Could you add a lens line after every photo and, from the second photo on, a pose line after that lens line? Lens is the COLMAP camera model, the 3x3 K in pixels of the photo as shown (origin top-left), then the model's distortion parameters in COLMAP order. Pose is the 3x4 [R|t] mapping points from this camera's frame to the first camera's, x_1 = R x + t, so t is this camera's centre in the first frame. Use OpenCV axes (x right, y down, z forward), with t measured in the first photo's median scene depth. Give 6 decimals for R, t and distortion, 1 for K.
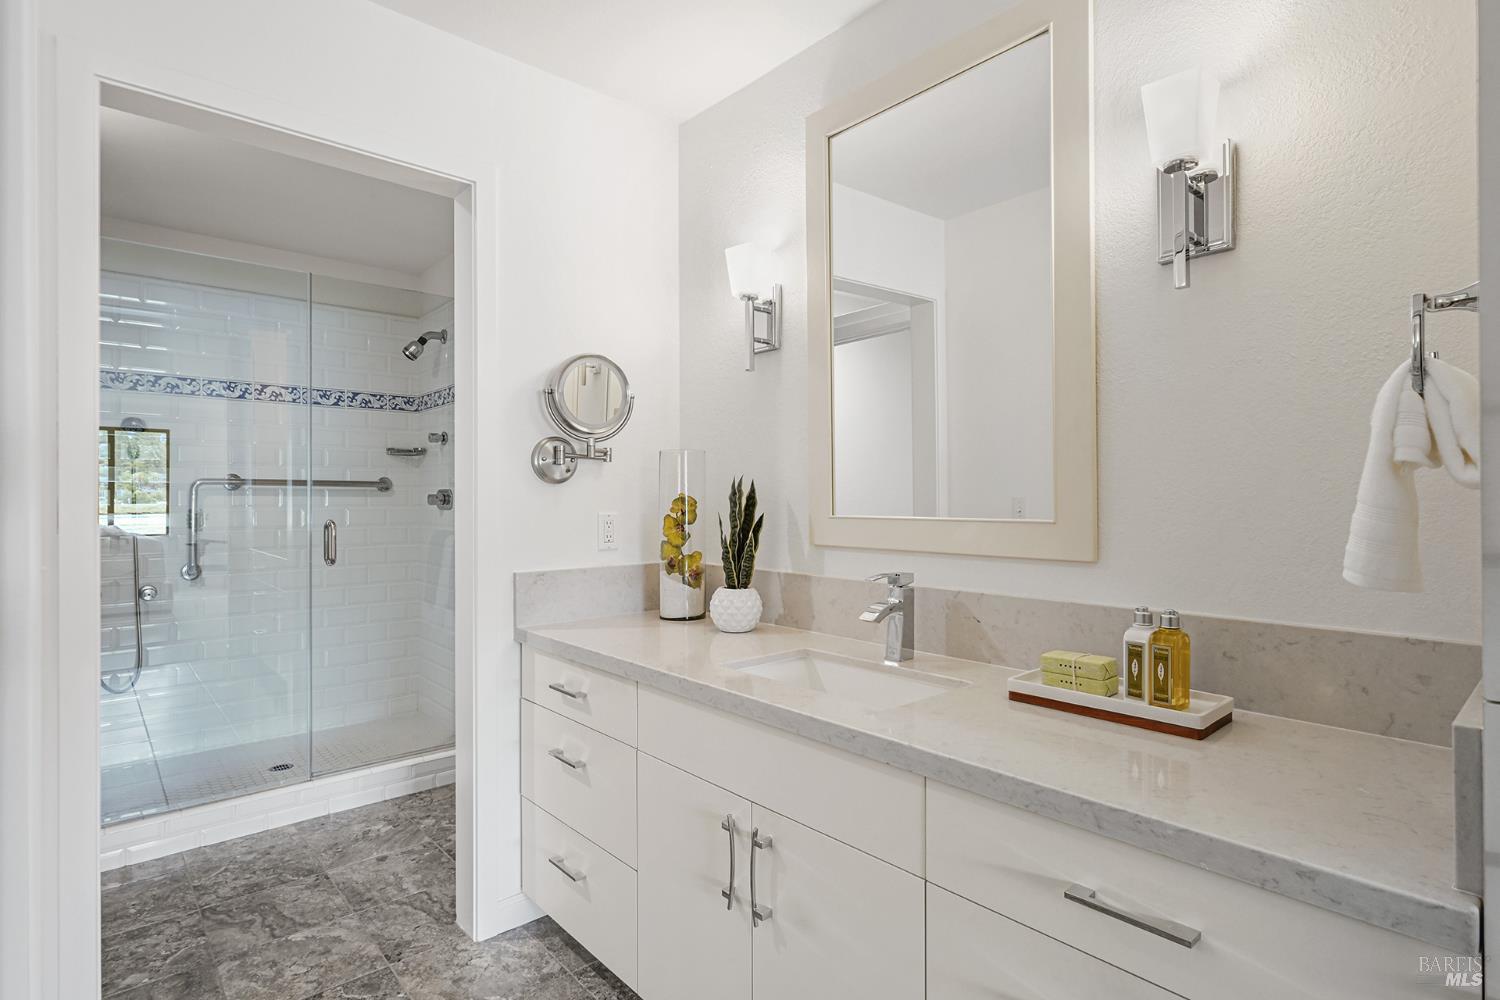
lens RADIAL K [[751.2, 0, 750.0], [0, 751.2, 500.0], [0, 0, 1]] dist [0.000008, -0.000238]
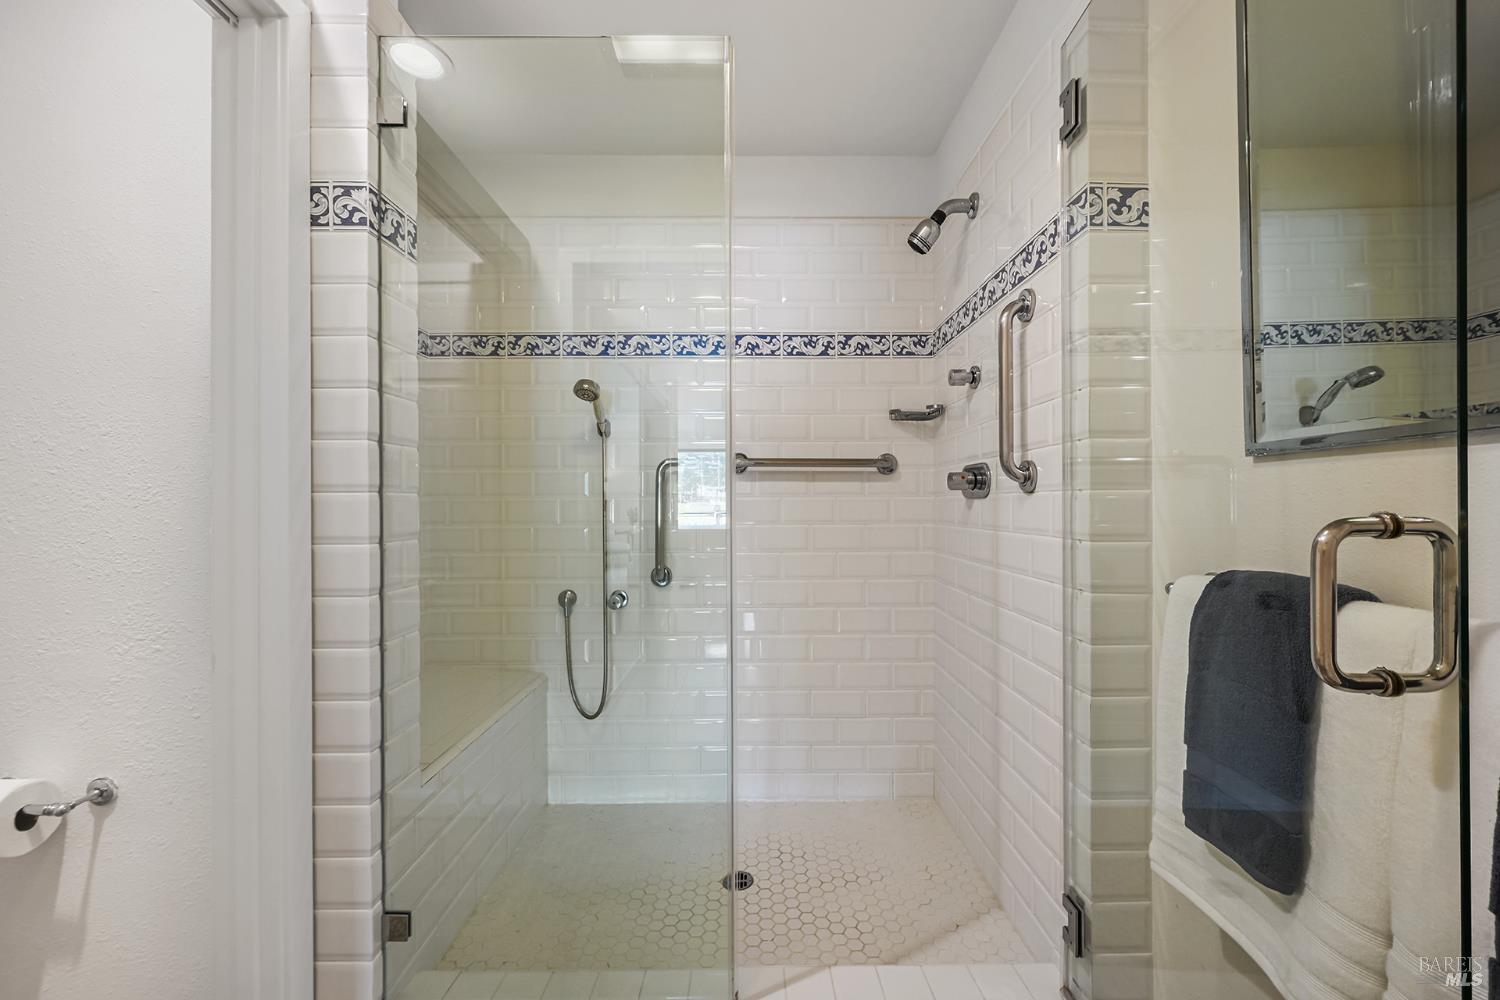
lens RADIAL K [[594.2, 0, 750.0], [0, 594.2, 500.0], [0, 0, 1]] dist [0.000825, 0.000057]
pose [[0.750906, -0.004814, -0.660392, -0.227042], [0.001742, 0.999984, -0.005309, 0.015874], [0.660407, 0.002836, 0.750902, 0.522065]]
